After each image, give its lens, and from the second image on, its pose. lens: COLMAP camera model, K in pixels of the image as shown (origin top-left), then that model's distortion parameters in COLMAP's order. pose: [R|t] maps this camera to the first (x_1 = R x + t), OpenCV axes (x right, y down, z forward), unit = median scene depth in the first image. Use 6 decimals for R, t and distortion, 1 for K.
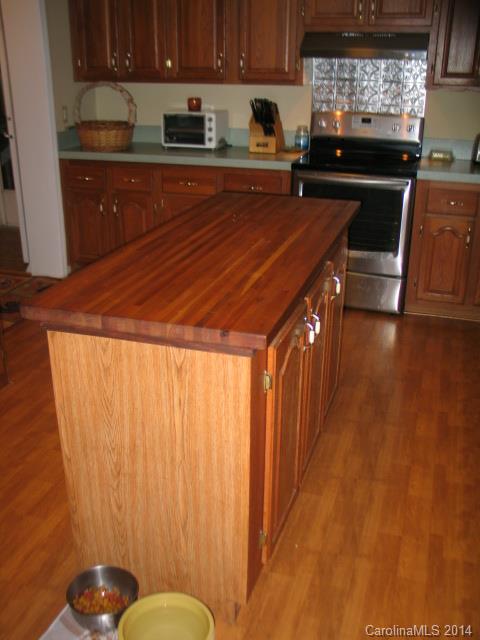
lens RADIAL K [[669.1, 0, 239.1], [0, 669.1, 324.8], [0, 0, 1]] dist [-0.122113, 0.000000]
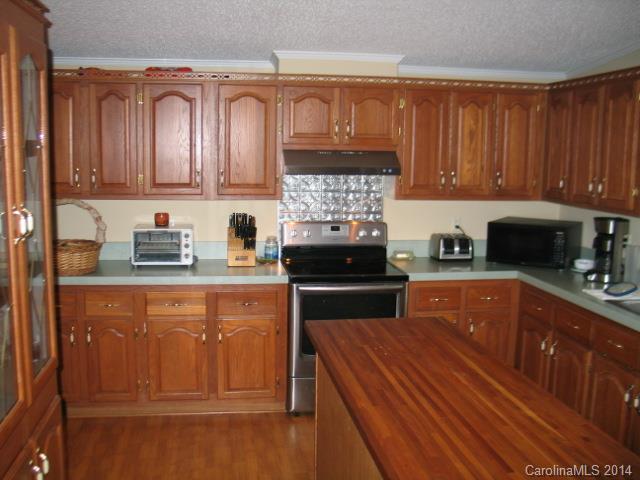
lens RADIAL K [[669.1, 0, 318.7], [0, 669.1, 238.0], [0, 0, 1]] dist [-0.122113, 0.000000]
pose [[0.900279, -0.052586, 0.432125, -0.288872], [0.157269, 0.964920, -0.210228, -0.073123], [-0.405911, 0.257224, 0.876968, 0.073002]]
